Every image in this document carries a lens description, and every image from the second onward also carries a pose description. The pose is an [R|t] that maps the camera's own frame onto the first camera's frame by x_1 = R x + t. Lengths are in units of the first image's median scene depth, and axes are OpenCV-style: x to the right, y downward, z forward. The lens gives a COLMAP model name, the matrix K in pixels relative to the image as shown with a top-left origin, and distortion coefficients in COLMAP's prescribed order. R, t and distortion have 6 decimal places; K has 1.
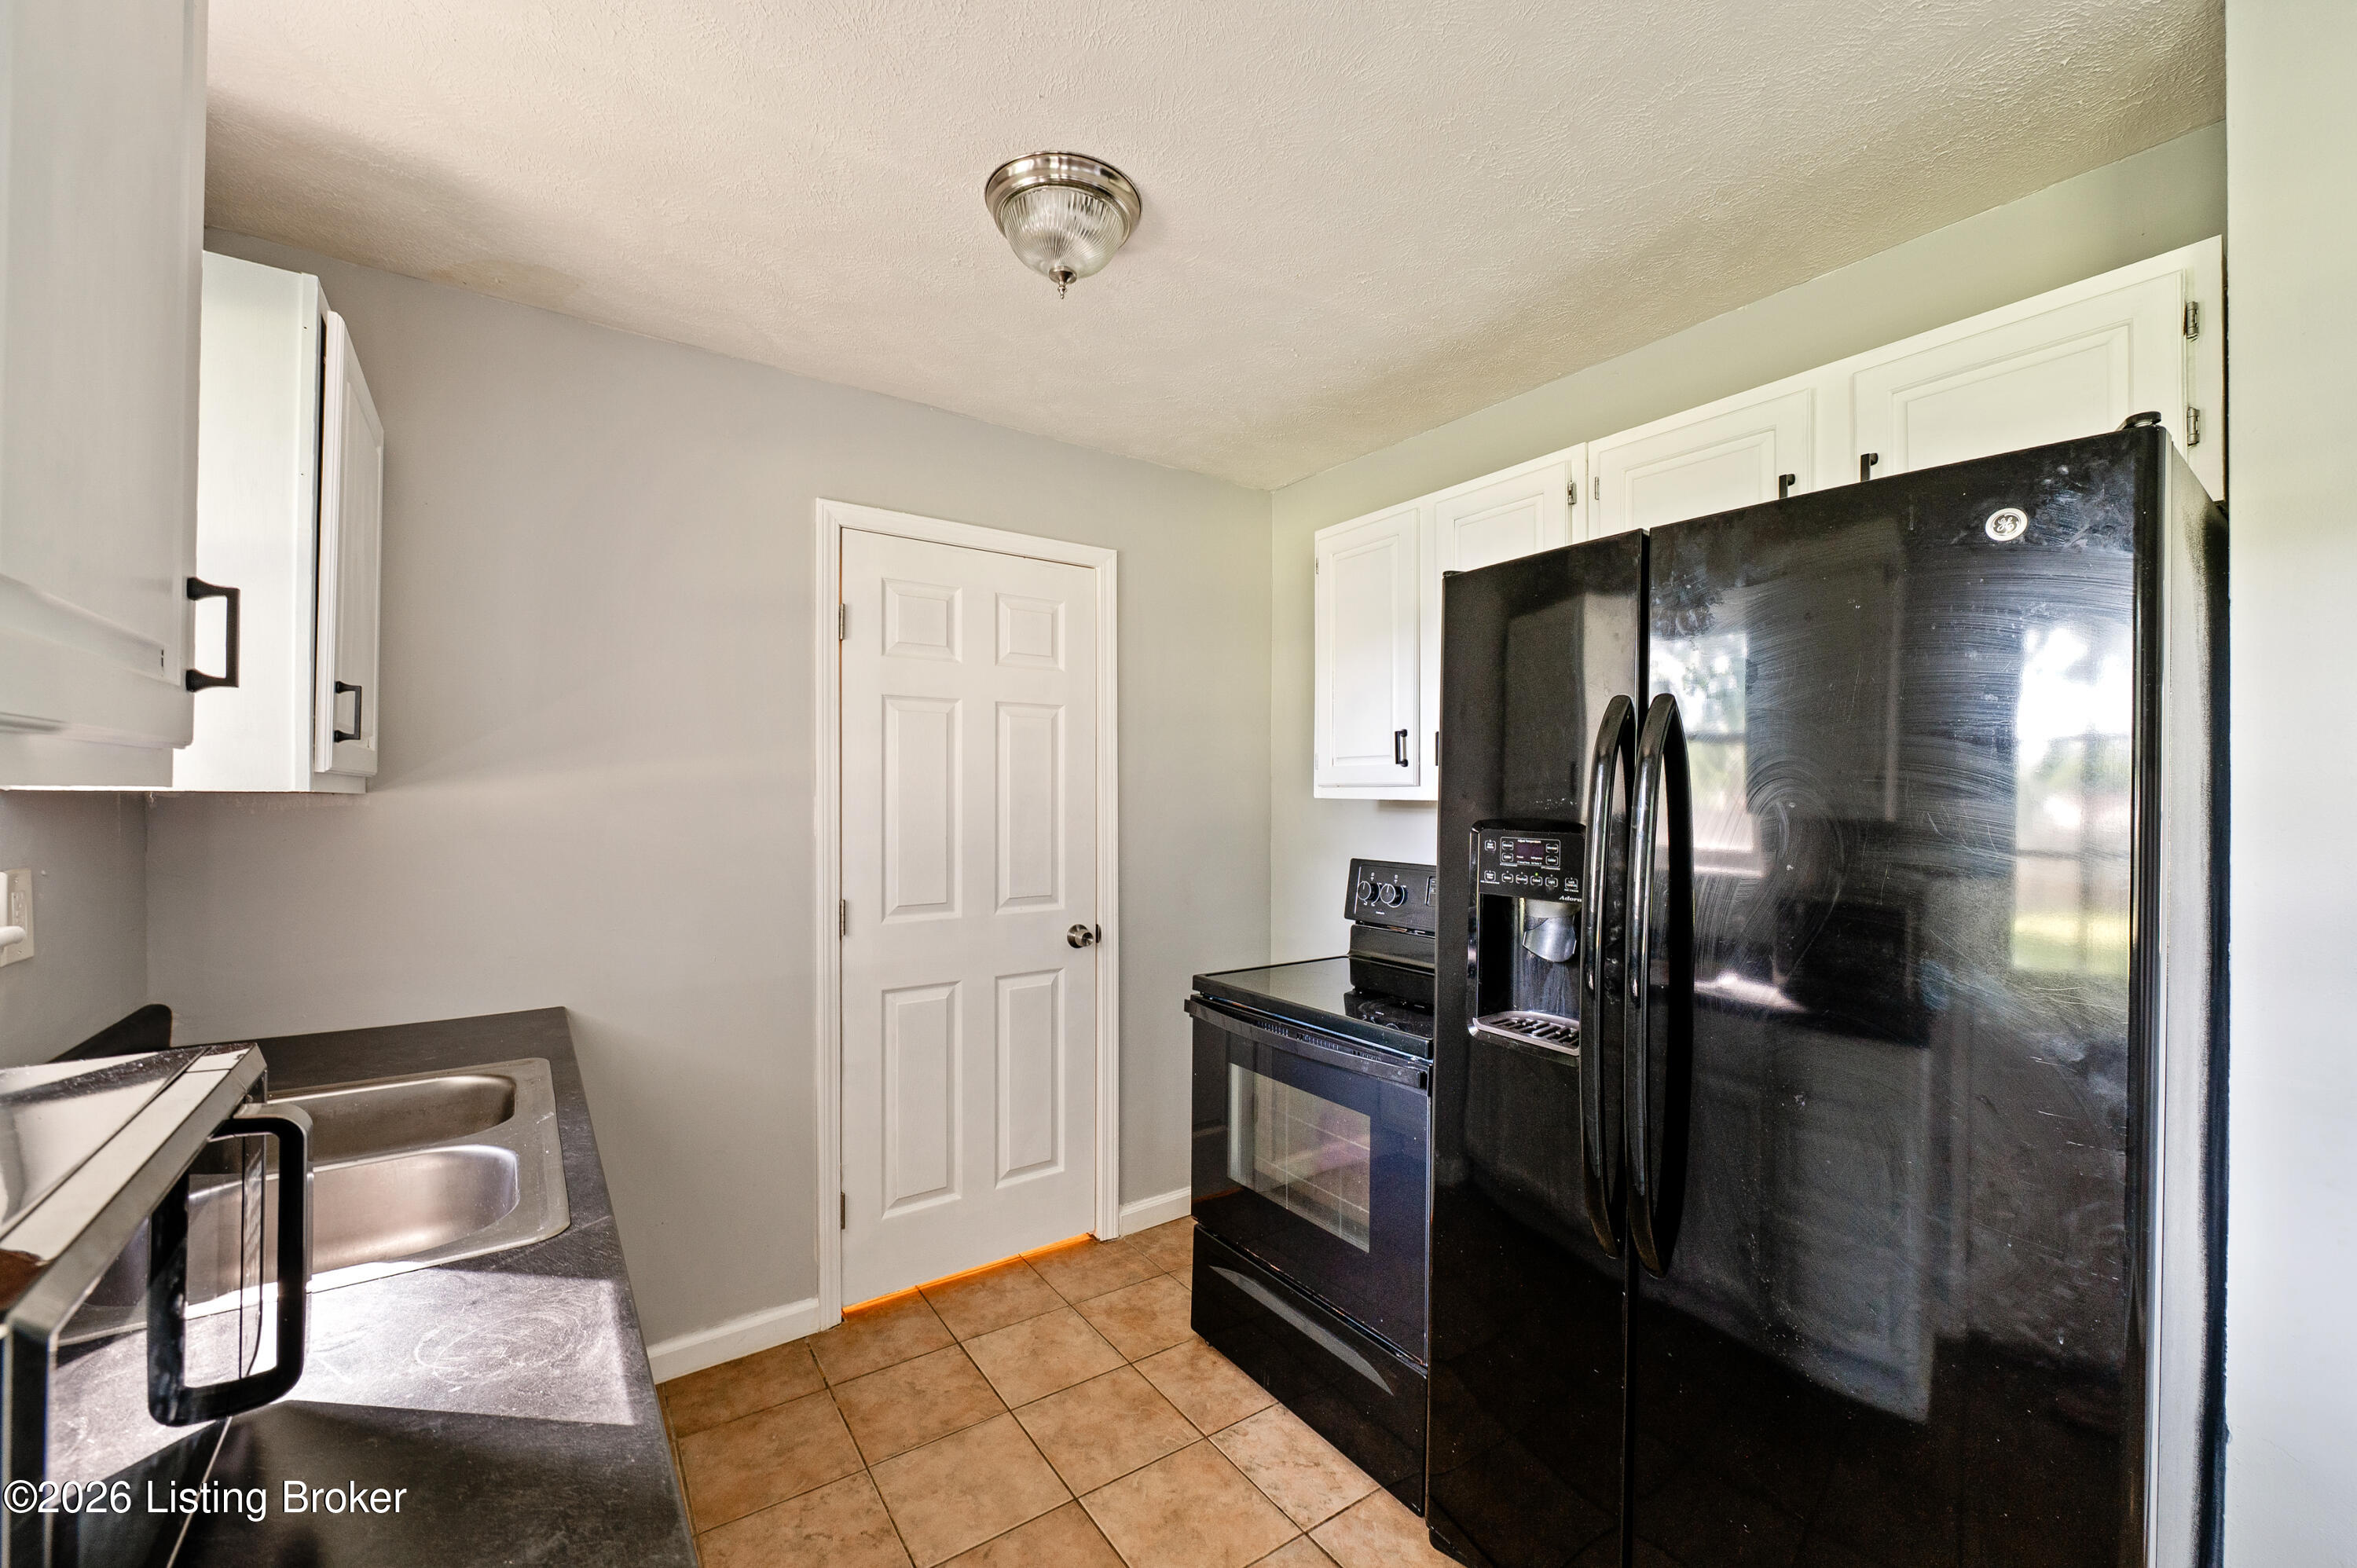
lens RADIAL K [[929.7, 0, 1178.5], [0, 929.7, 784.0], [0, 0, 1]] dist [-0.013694, -0.000228]
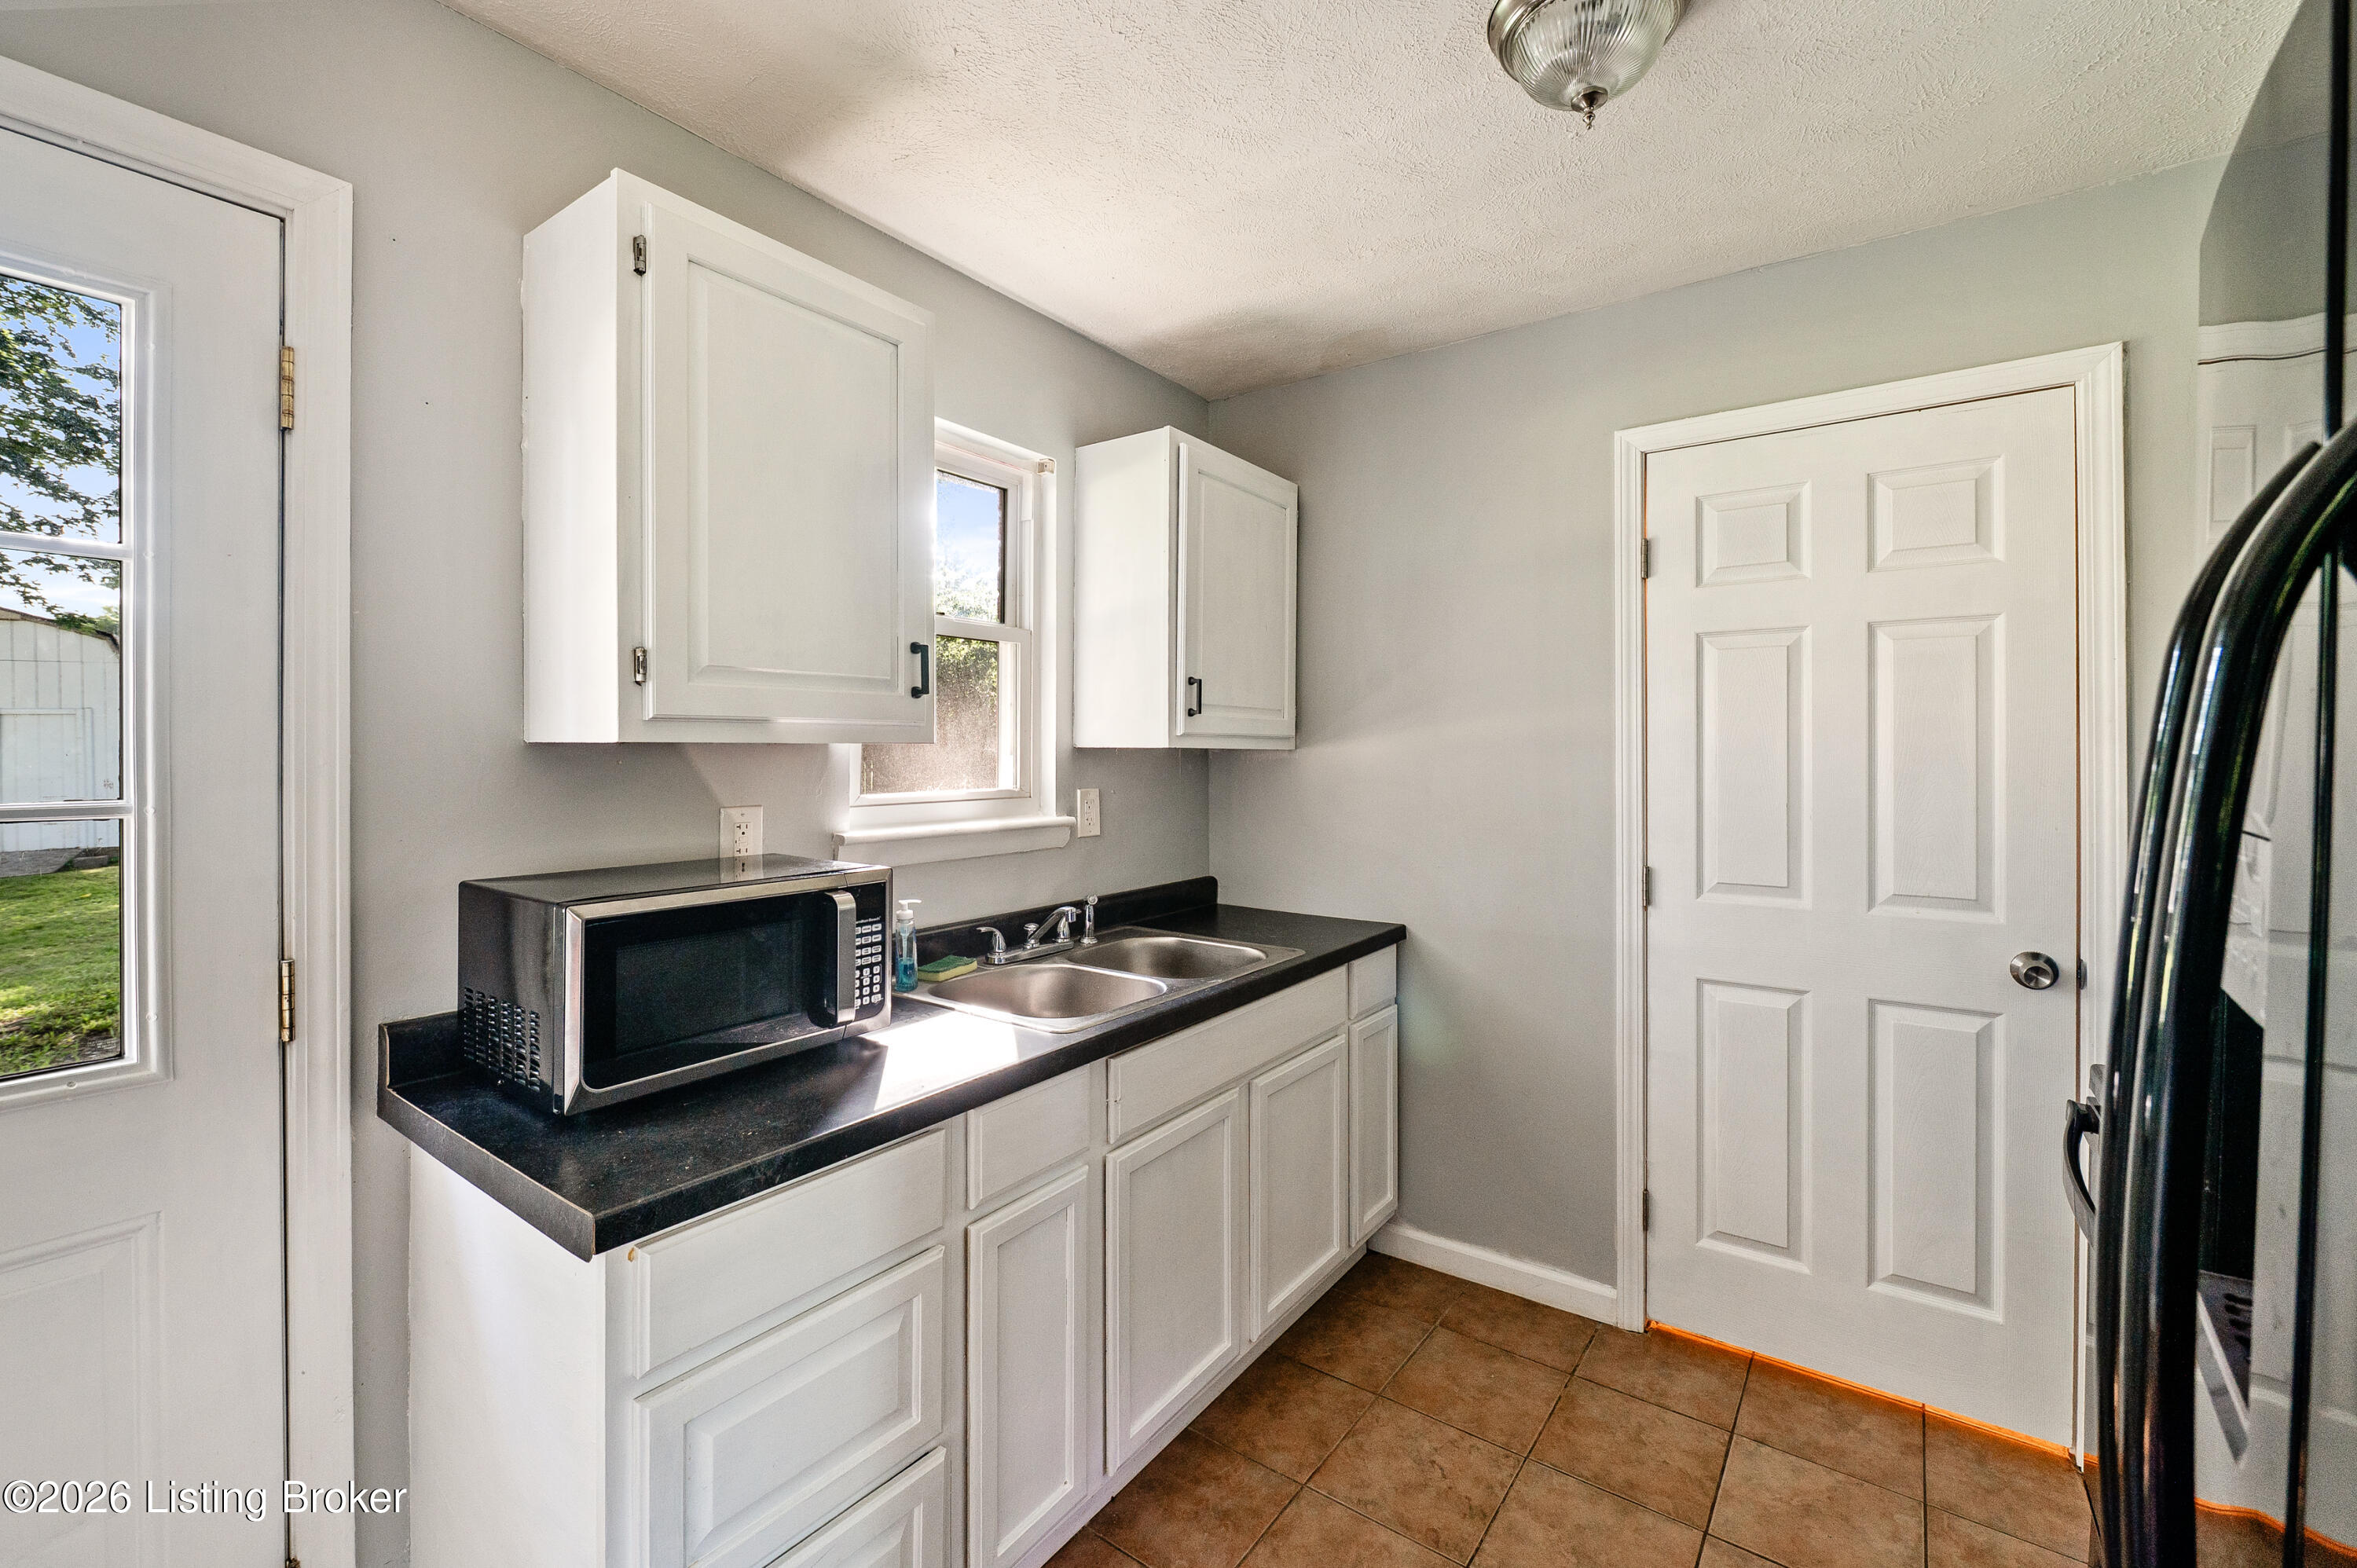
lens RADIAL K [[953.2, 0, 1189.7], [0, 953.2, 752.2], [0, 0, 1]] dist [-0.010959, 0.000081]
pose [[0.328559, -0.003955, -0.944475, 0.379751], [0.009182, 0.999957, -0.000993, 0.010837], [0.944439, -0.008346, 0.328581, 0.288329]]
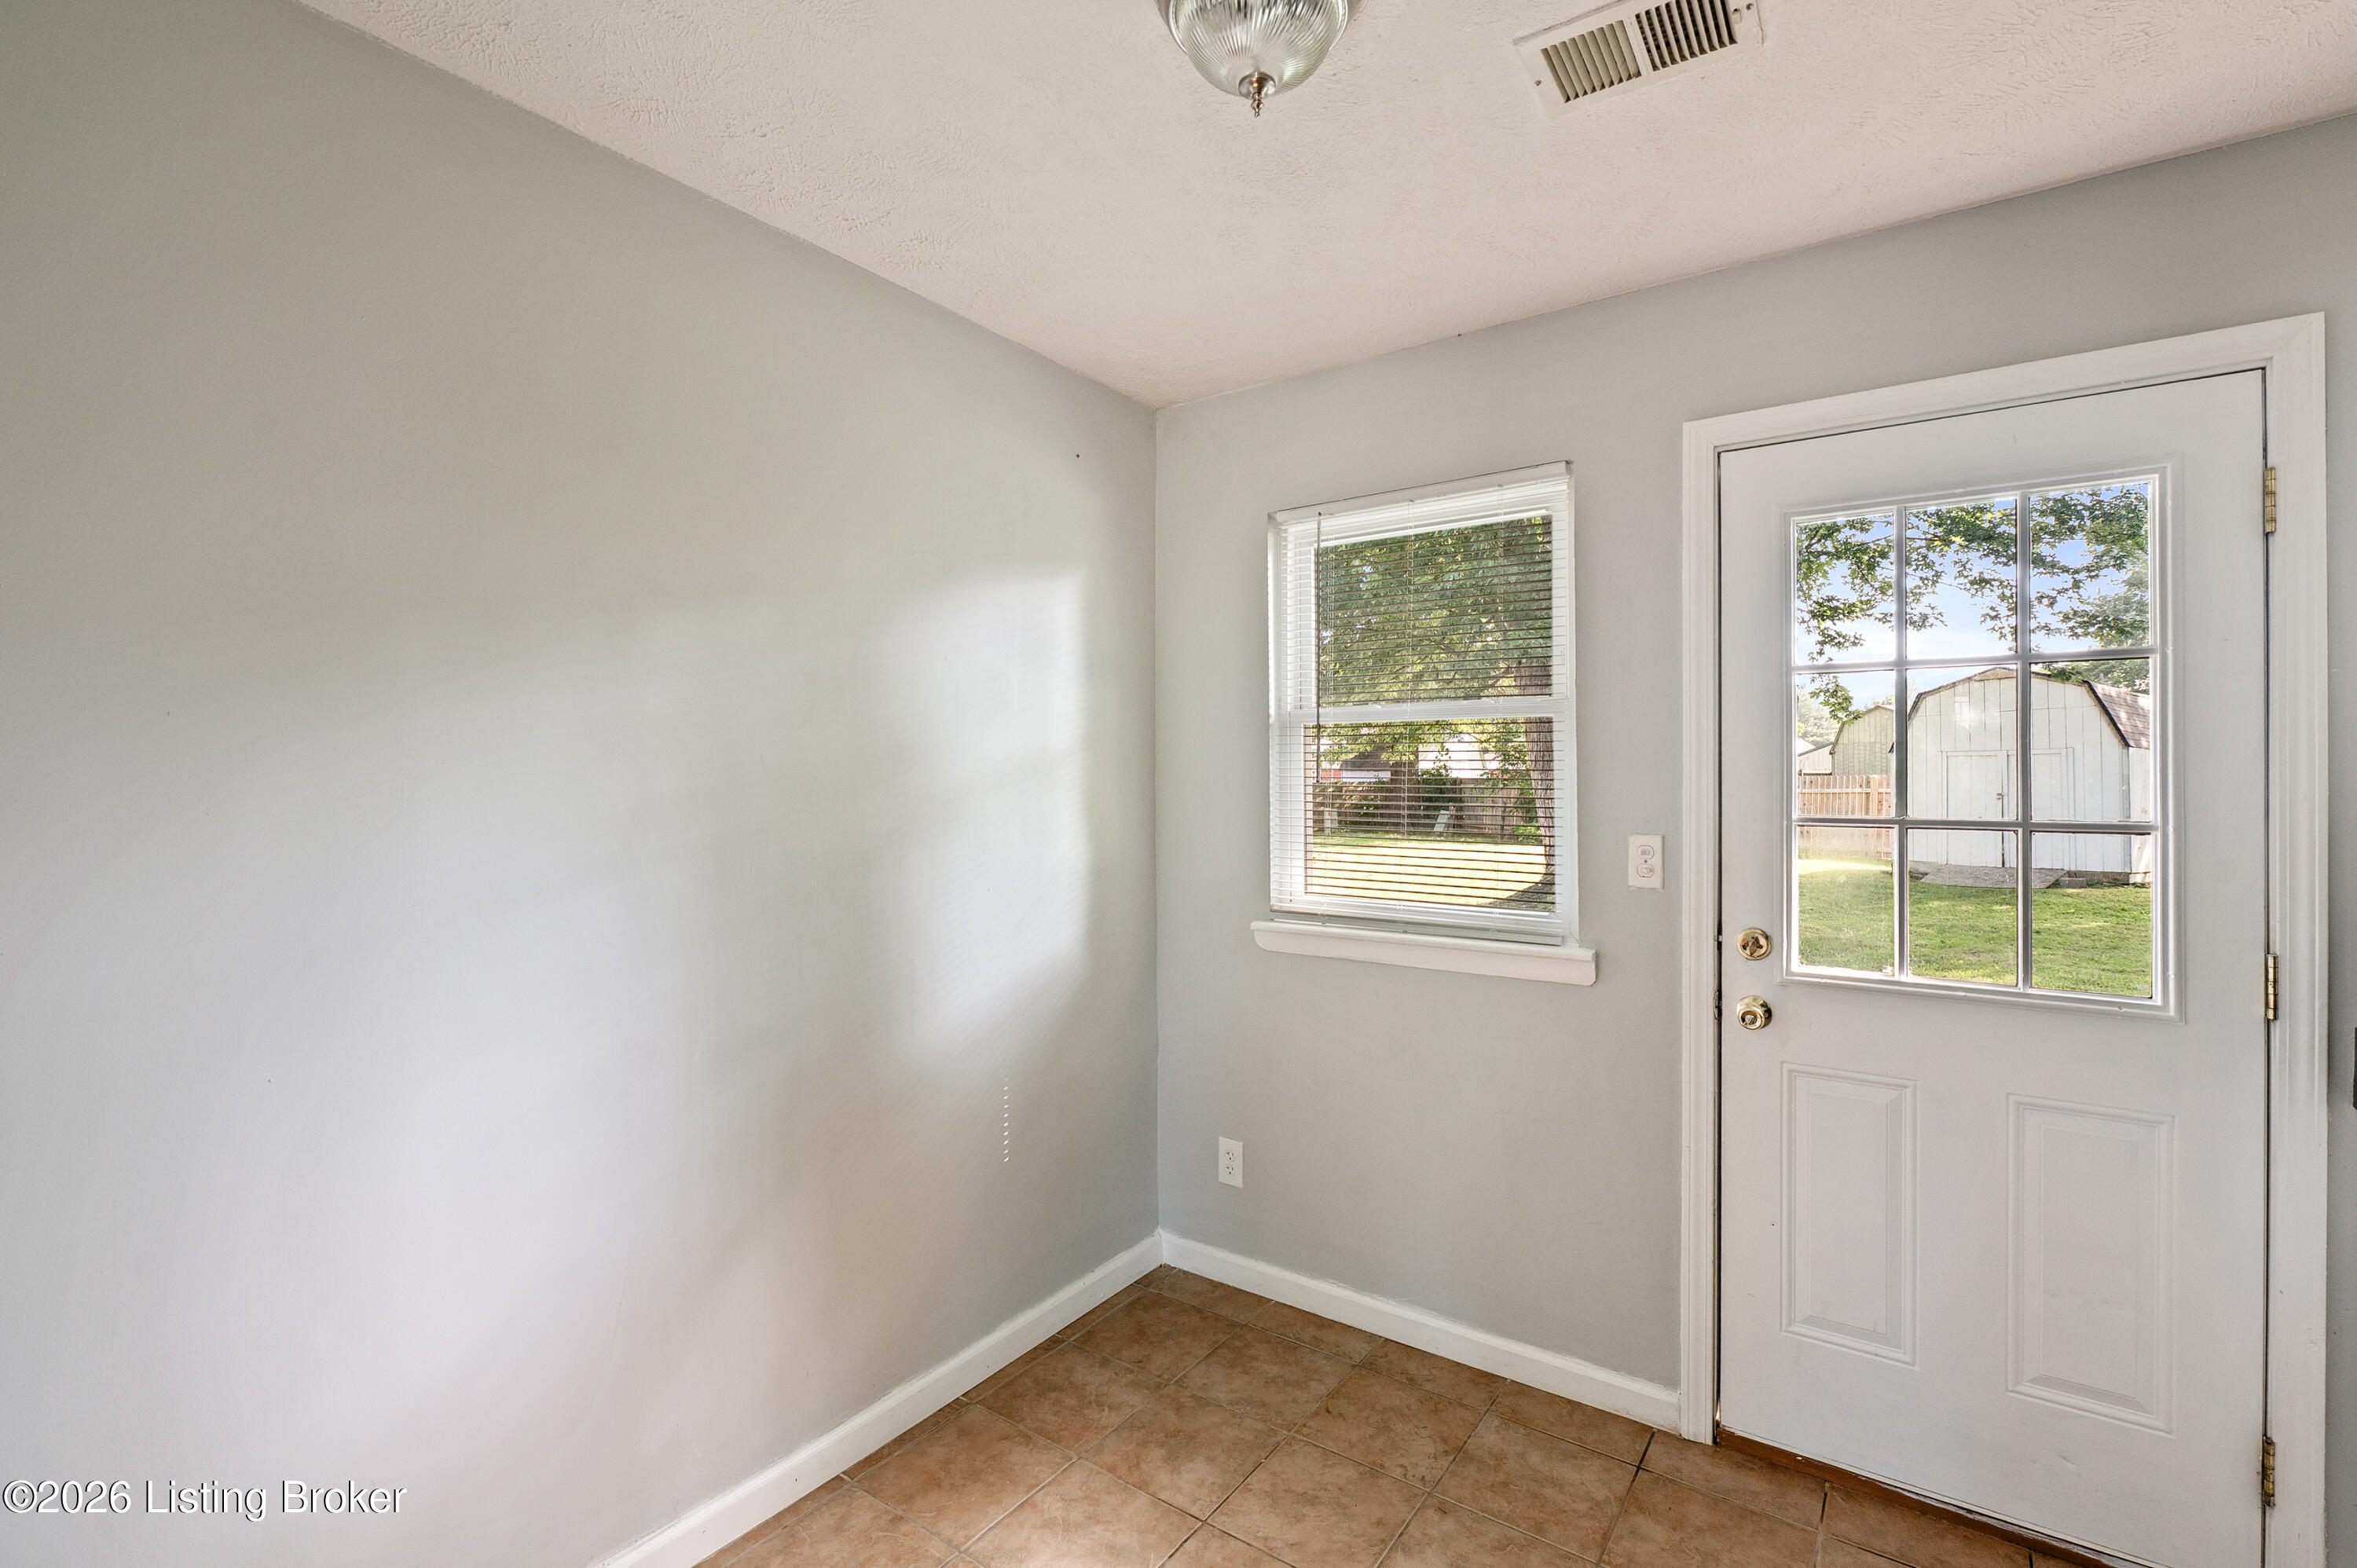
lens RADIAL K [[1043.9, 0, 1178.5], [0, 1043.9, 784.0], [0, 0, 1]] dist [-0.008319, -0.000113]
pose [[-0.942633, -0.003762, -0.333809, 0.856842], [-0.000092, 0.999939, -0.011009, 0.010270], [0.333830, -0.010346, -0.942576, 0.485284]]
